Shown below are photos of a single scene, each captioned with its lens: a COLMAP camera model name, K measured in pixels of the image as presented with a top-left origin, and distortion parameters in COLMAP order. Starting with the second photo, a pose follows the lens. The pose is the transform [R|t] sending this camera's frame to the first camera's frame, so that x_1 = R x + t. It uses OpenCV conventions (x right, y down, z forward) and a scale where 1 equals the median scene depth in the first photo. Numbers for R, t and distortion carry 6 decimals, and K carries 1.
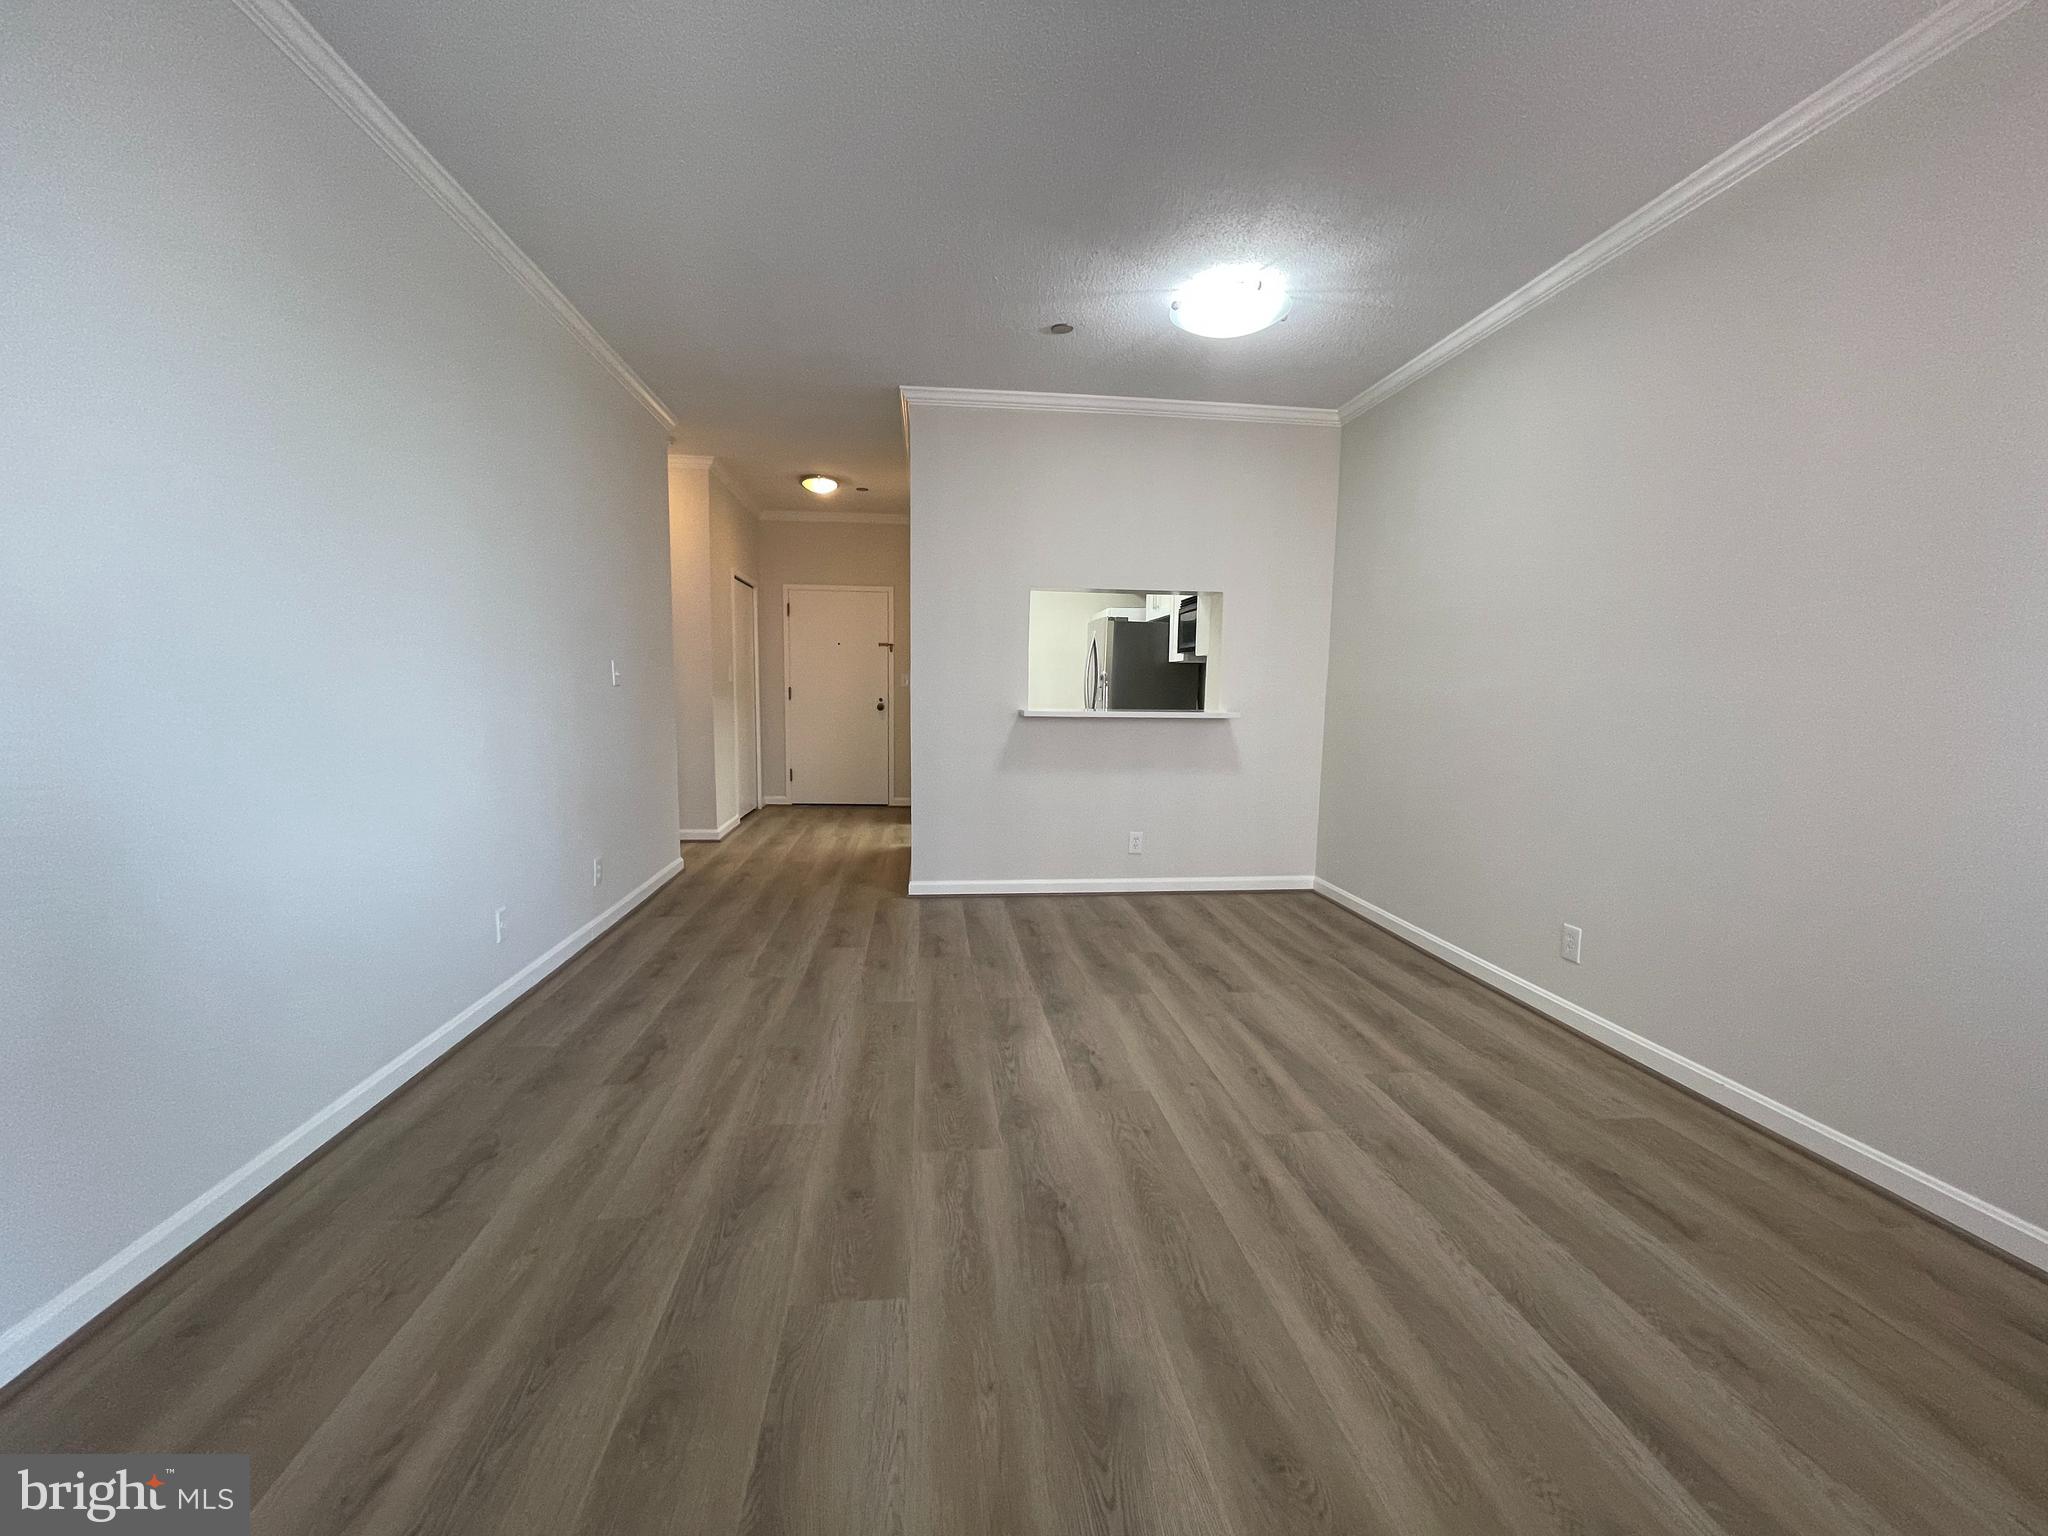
lens RADIAL K [[825.1, 0, 1013.1], [0, 825.1, 769.4], [0, 0, 1]] dist [0.001267, 0.000245]
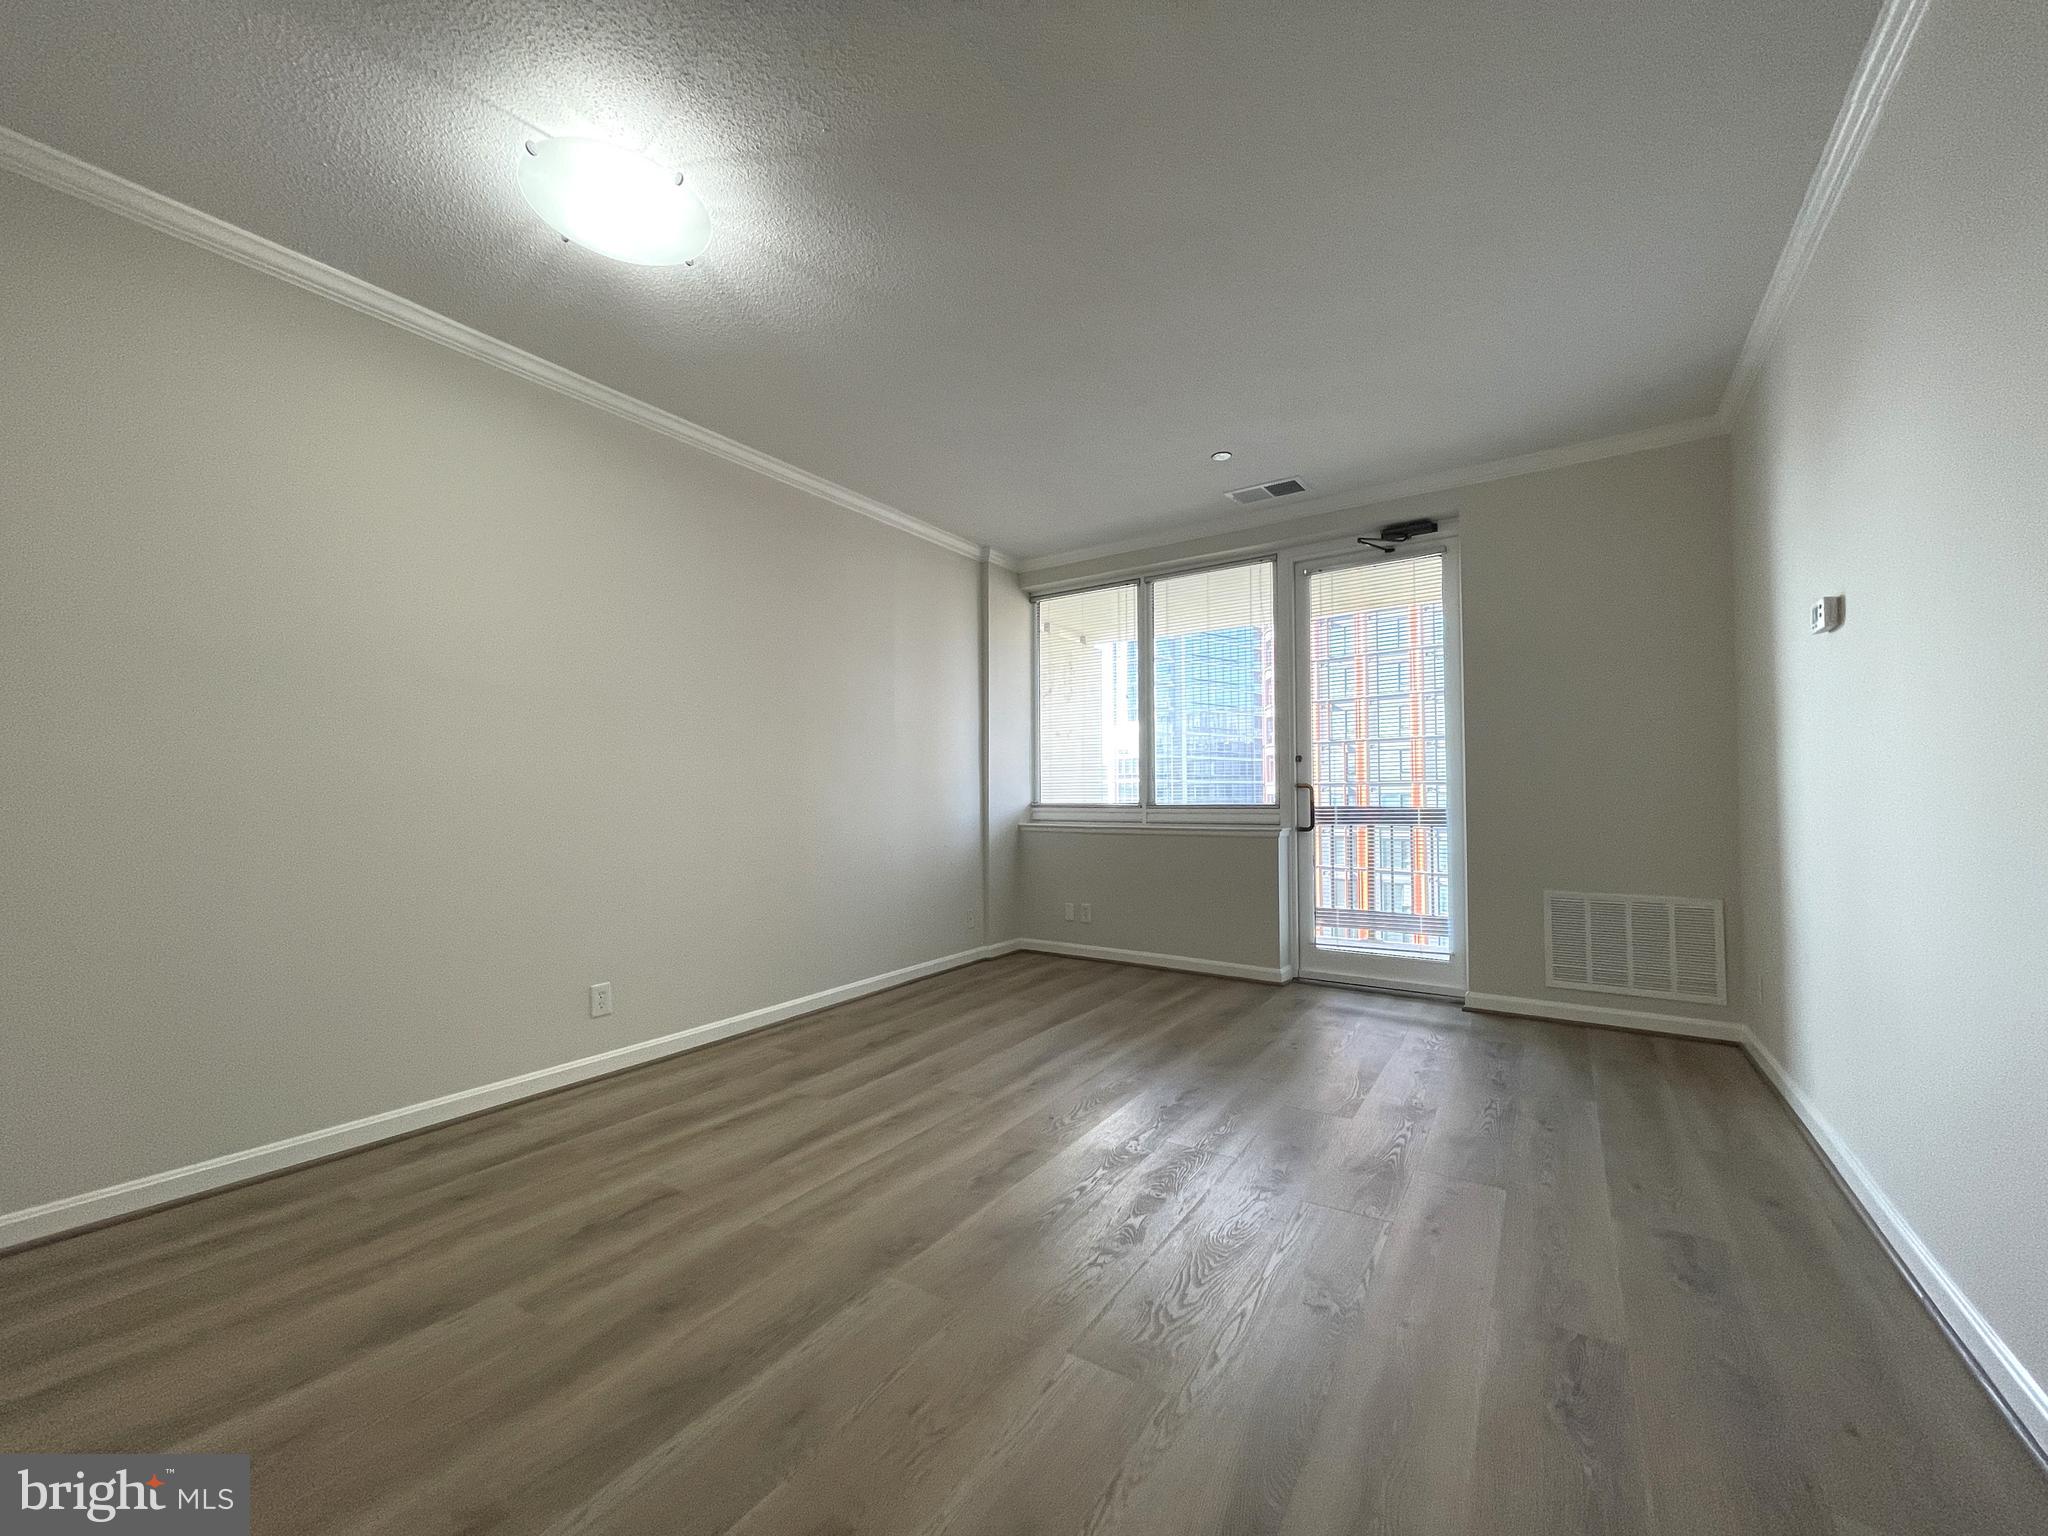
lens RADIAL K [[825.1, 0, 1020.3], [0, 825.1, 766.8], [0, 0, 1]] dist [0.001267, 0.000245]
pose [[-0.771820, 0.012272, 0.635723, -0.455839], [0.060669, 0.996673, 0.054417, -0.123374], [-0.632940, 0.080569, -0.769997, 1.470455]]
